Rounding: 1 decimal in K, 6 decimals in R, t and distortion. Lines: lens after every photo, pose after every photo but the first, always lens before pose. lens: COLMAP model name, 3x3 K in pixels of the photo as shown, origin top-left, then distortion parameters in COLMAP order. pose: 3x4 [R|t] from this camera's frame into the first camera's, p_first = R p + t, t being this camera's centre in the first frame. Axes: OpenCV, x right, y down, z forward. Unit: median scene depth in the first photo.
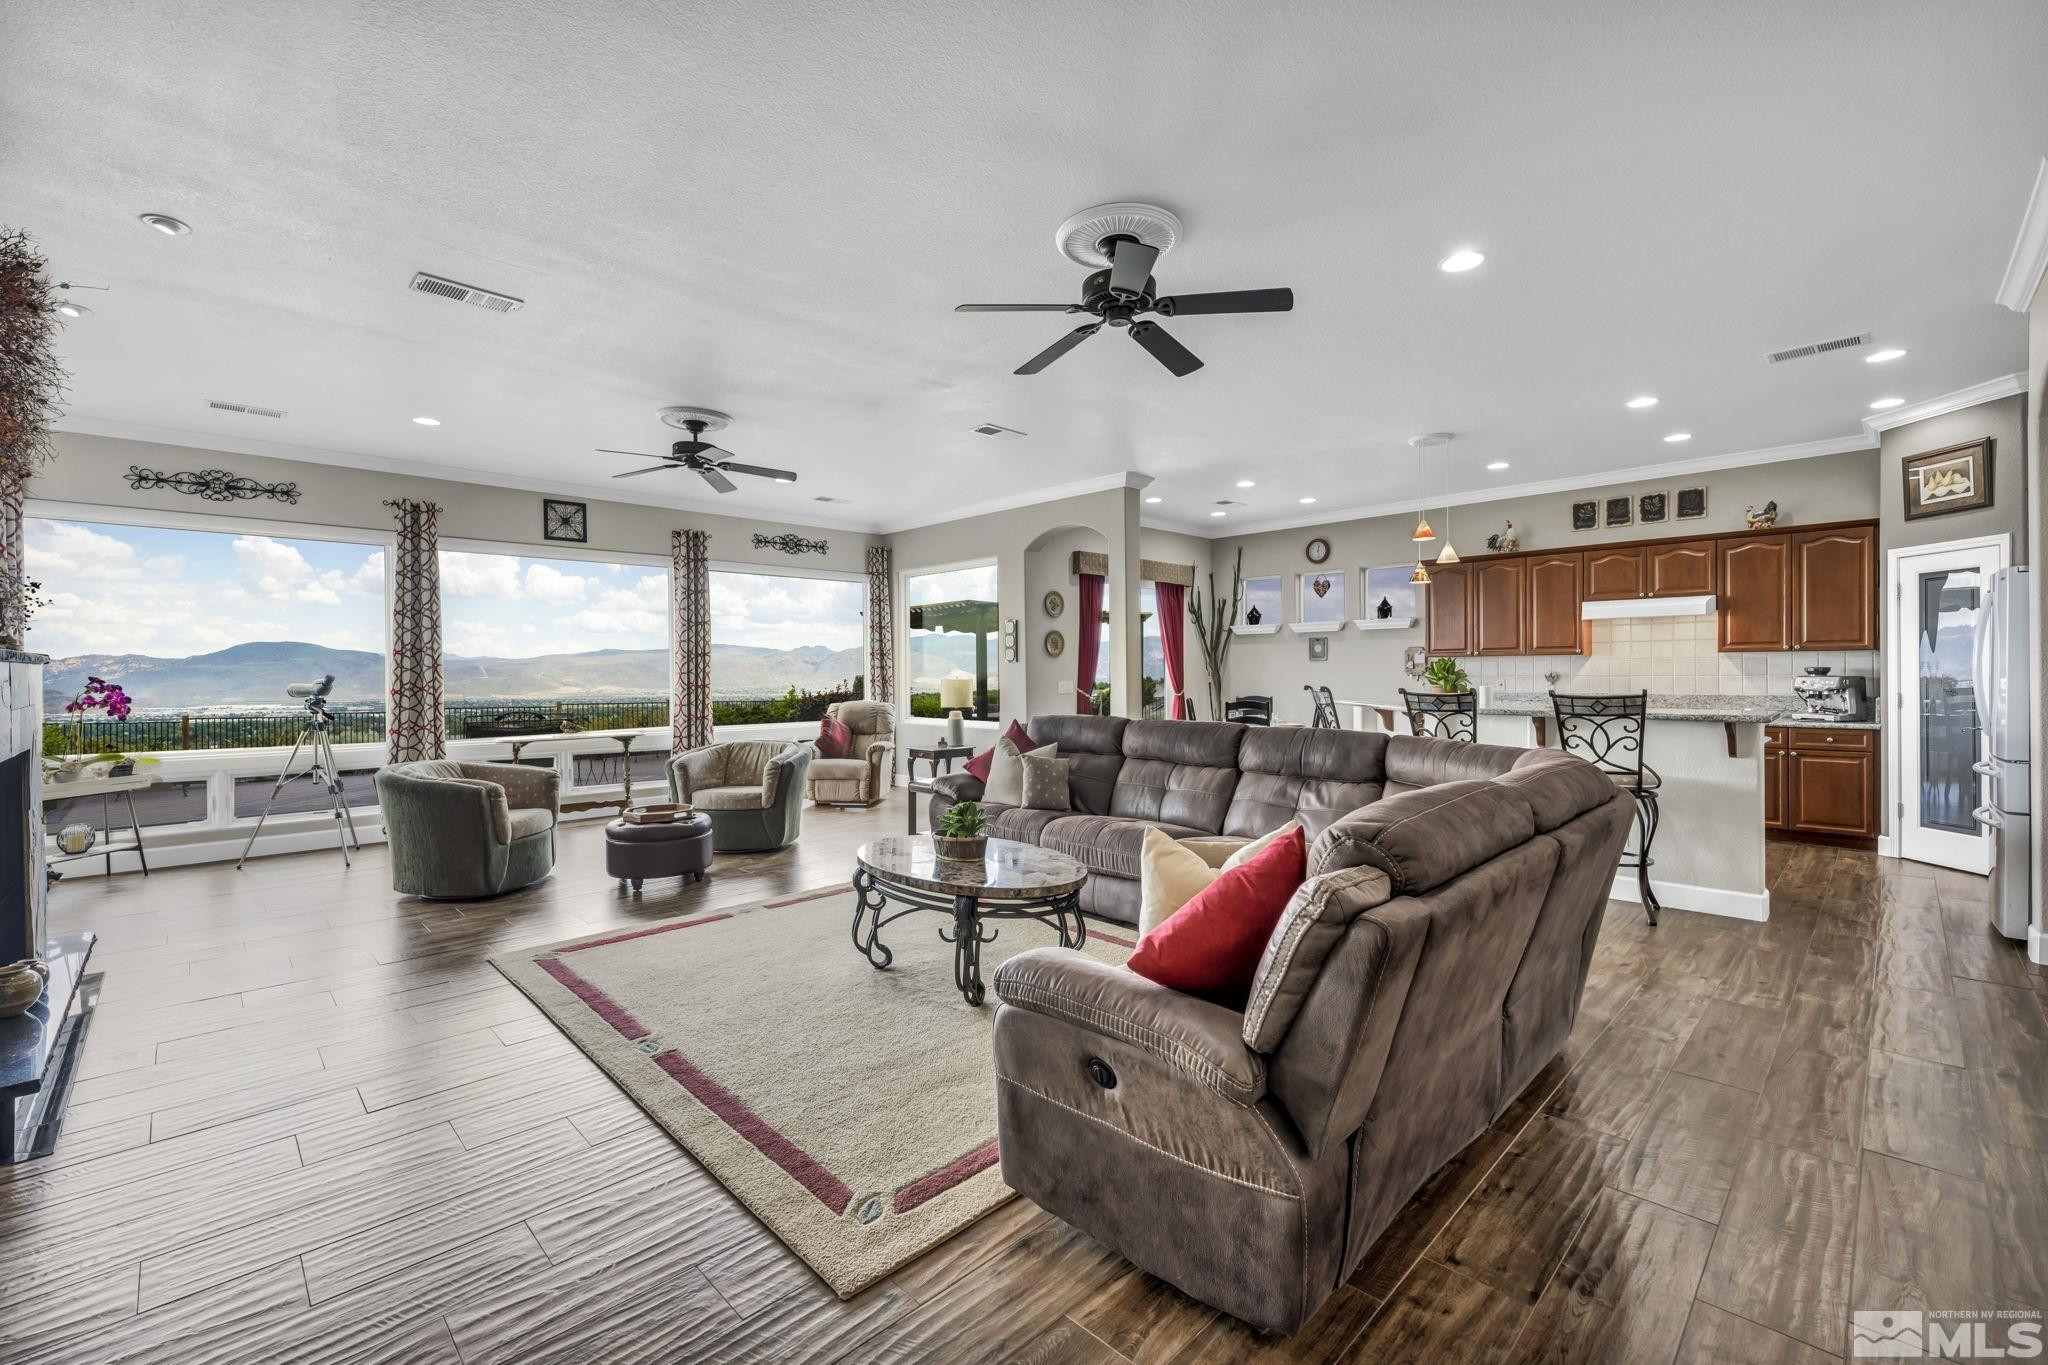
lens RADIAL K [[859.1, 0, 1029.7], [0, 859.1, 680.2], [0, 0, 1]] dist [-0.012760, 0.000403]
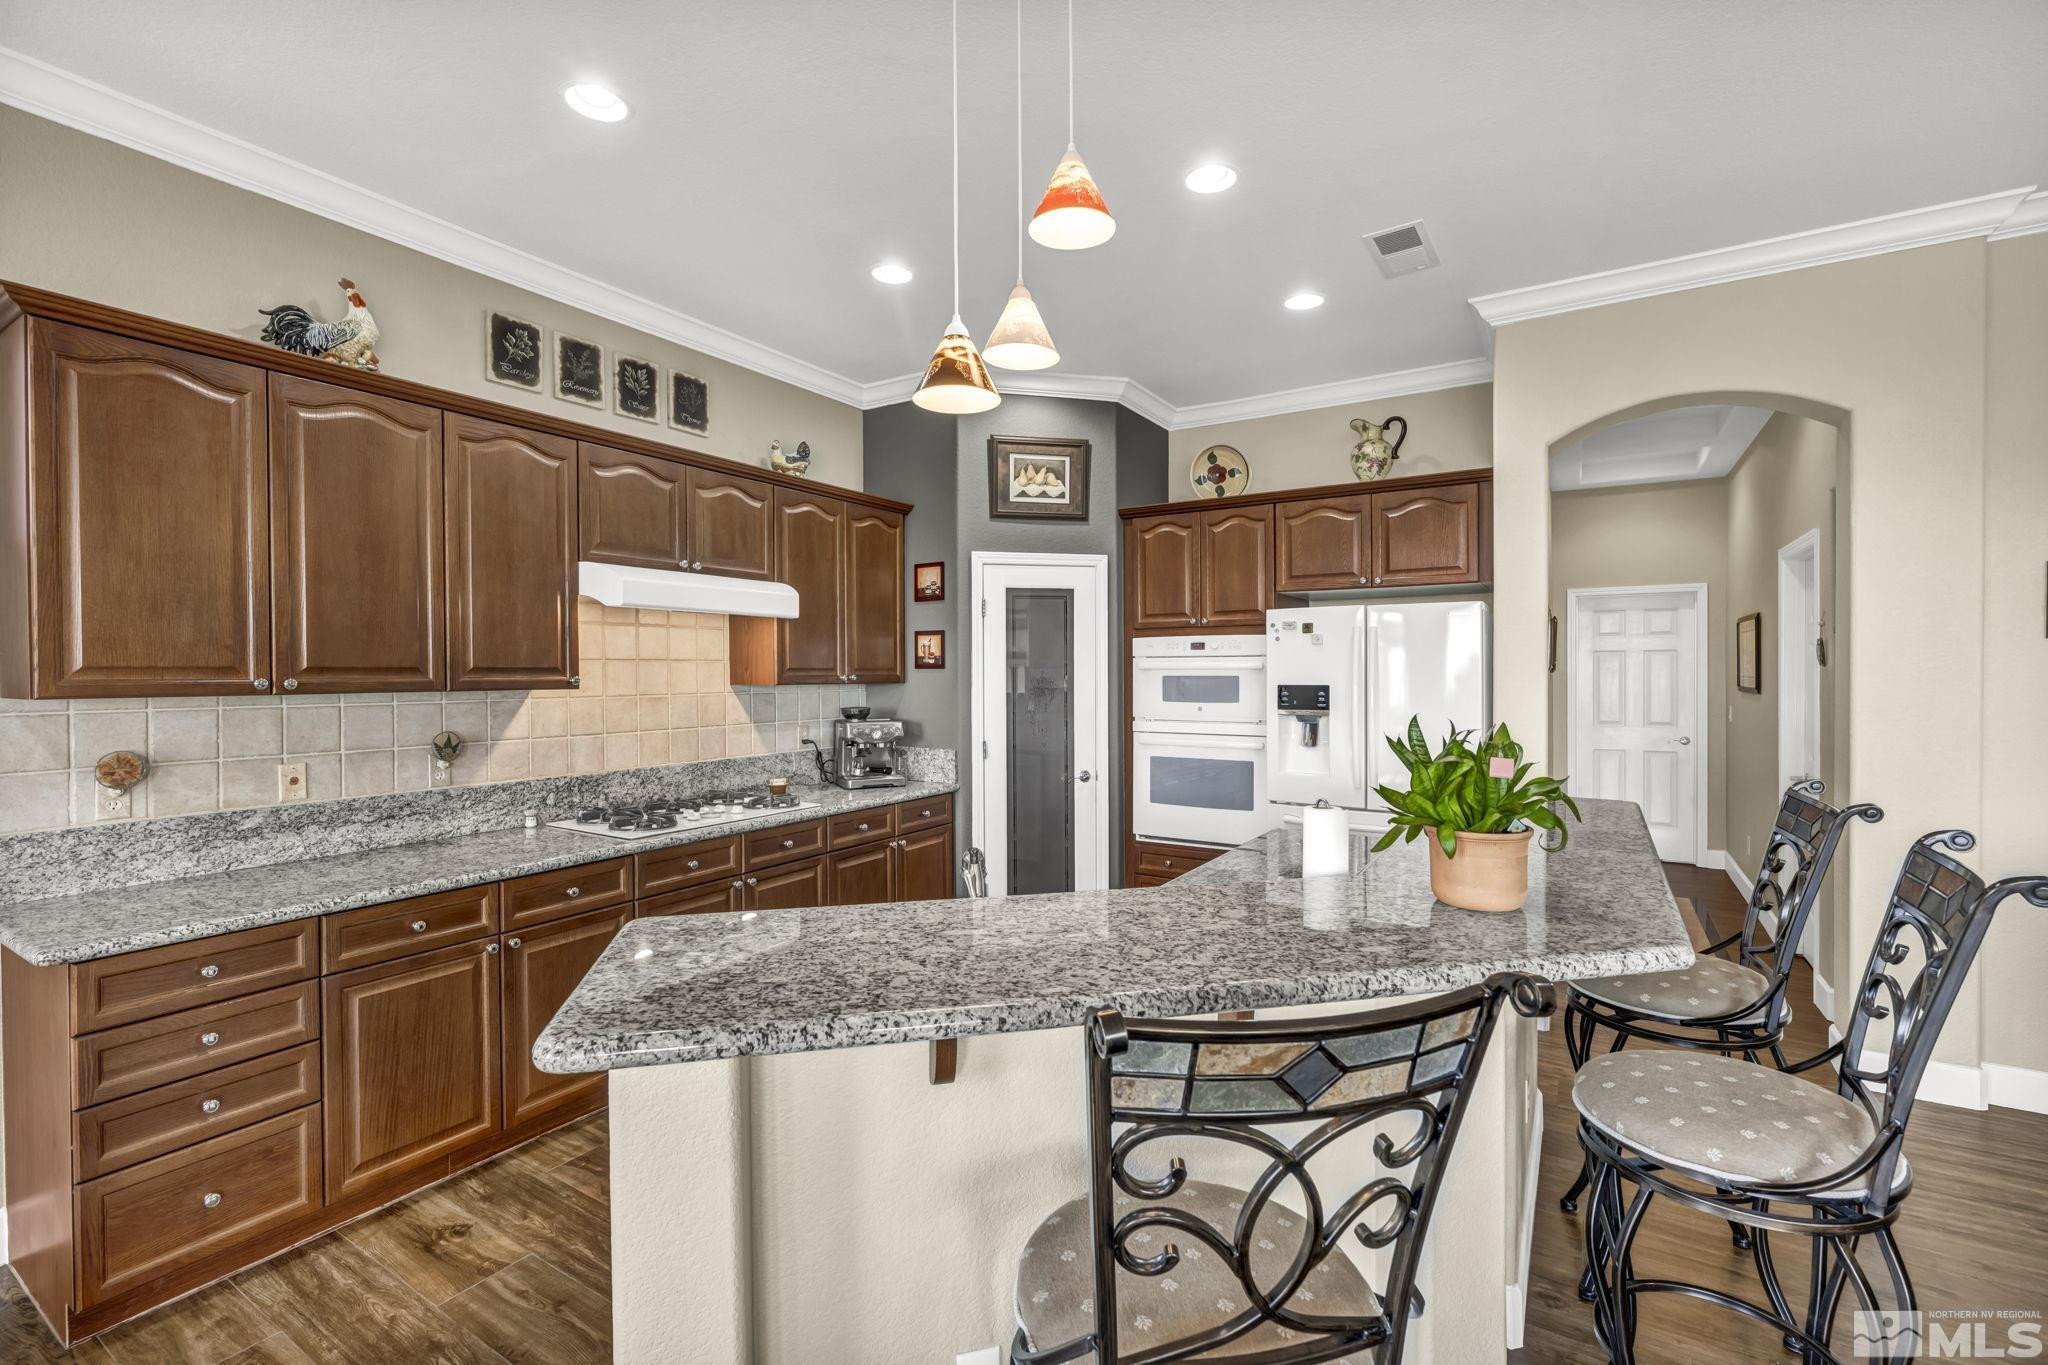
lens RADIAL K [[890.1, 0, 1030.9], [0, 890.1, 679.1], [0, 0, 1]] dist [-0.000640, 0.000063]
pose [[-0.225364, 0.001175, 0.974274, 0.195344], [0.016485, 0.999861, 0.002608, -0.035002], [-0.974135, 0.016649, -0.225352, 0.958586]]
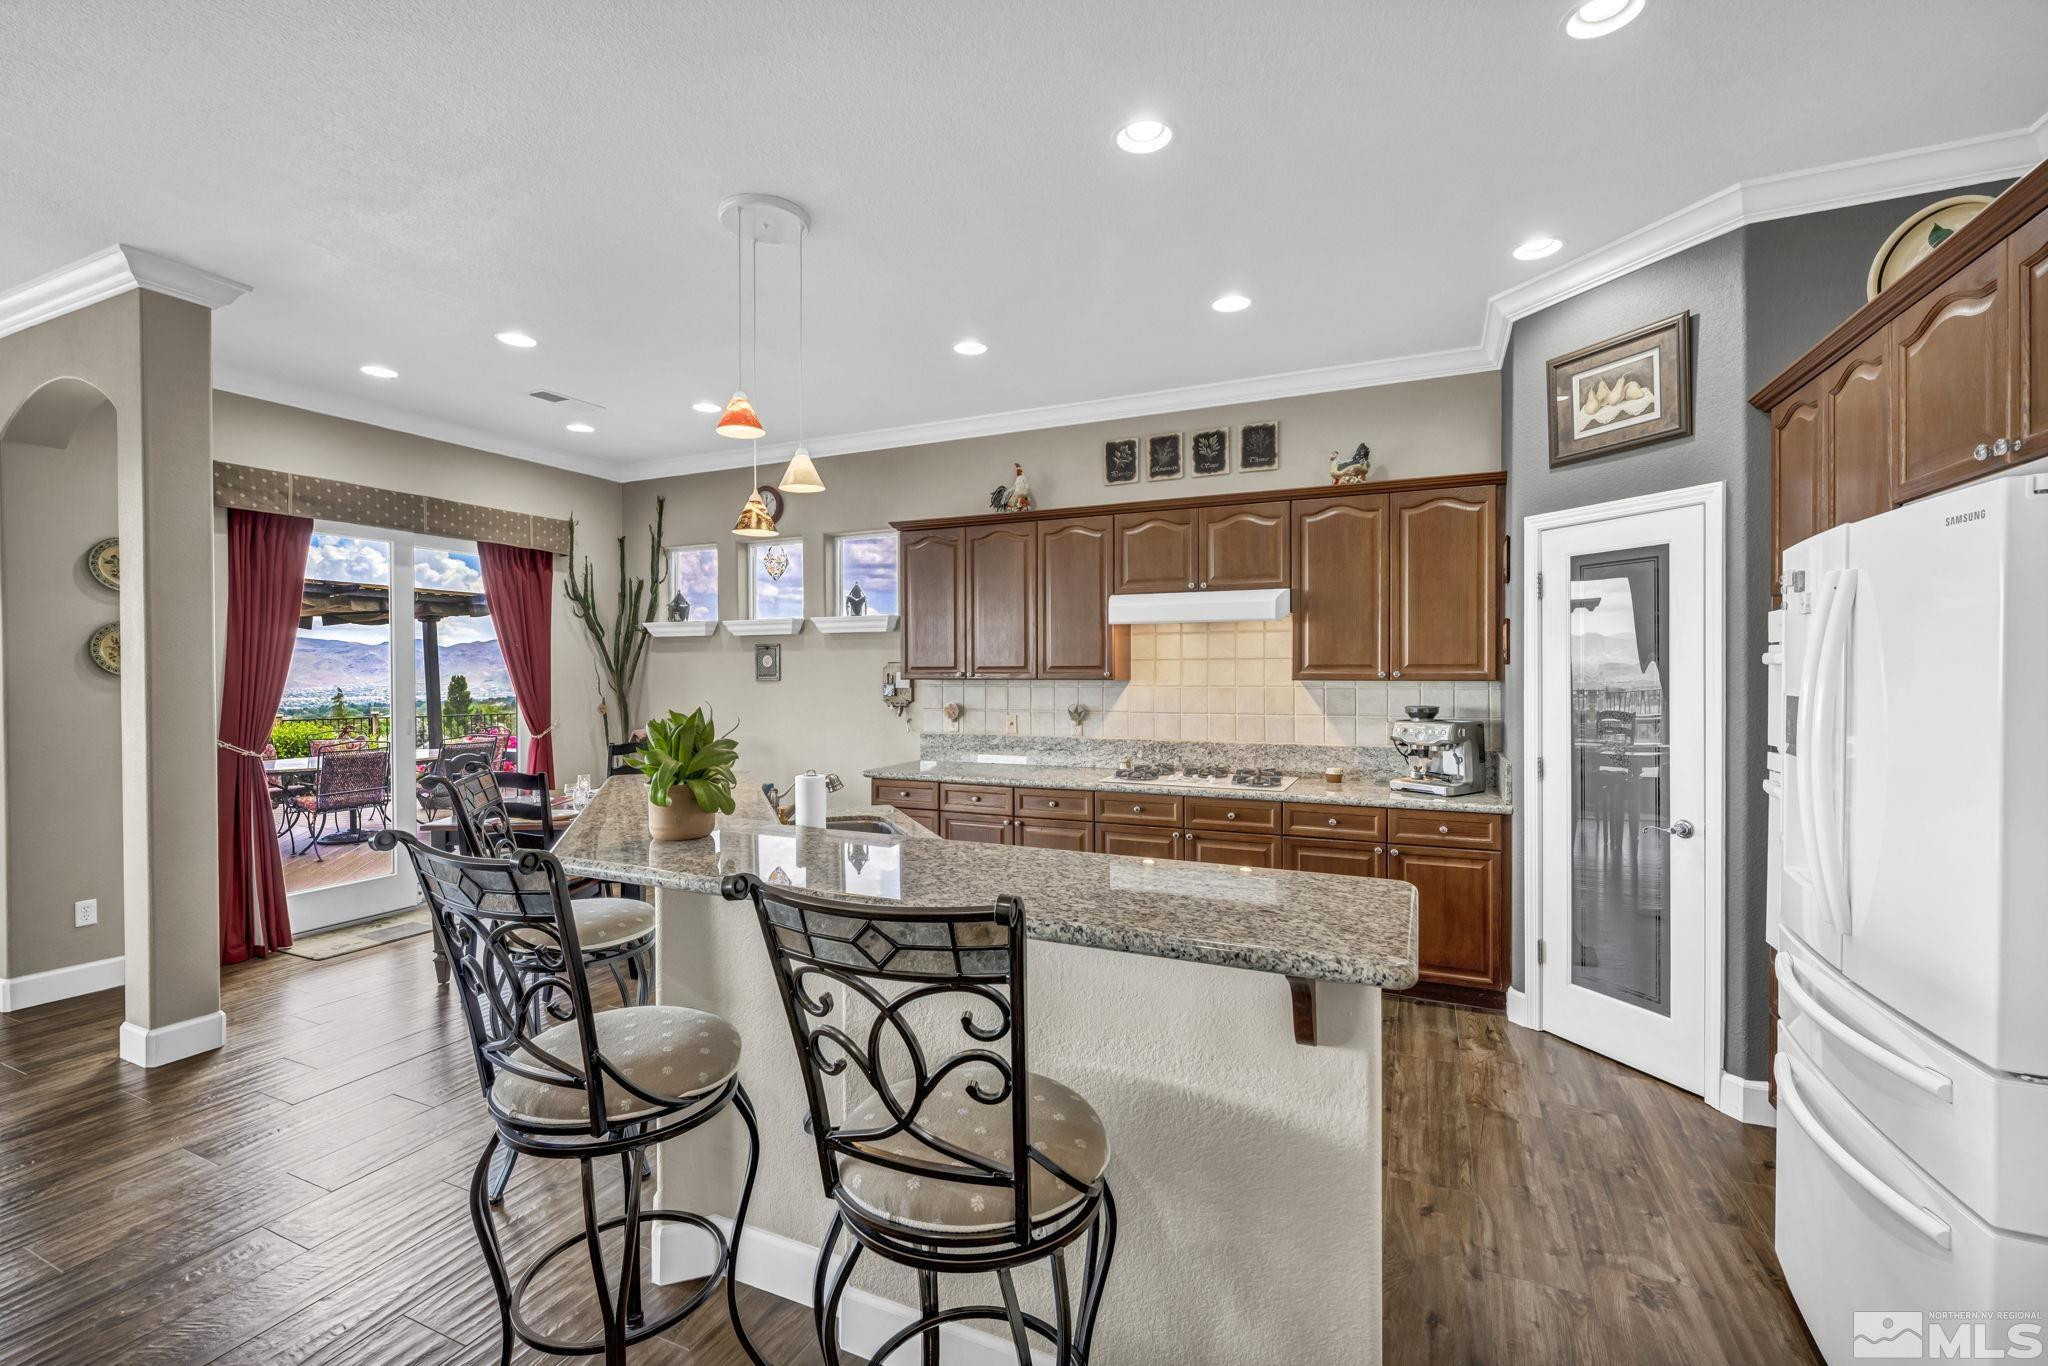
lens RADIAL K [[859.1, 0, 1029.7], [0, 859.1, 680.7], [0, 0, 1]] dist [-0.012760, 0.000403]
pose [[0.932301, 0.000979, 0.361681, 0.396090], [-0.000892, 1.000000, -0.000406, -0.031594], [-0.361681, 0.000056, 0.932302, 0.477325]]
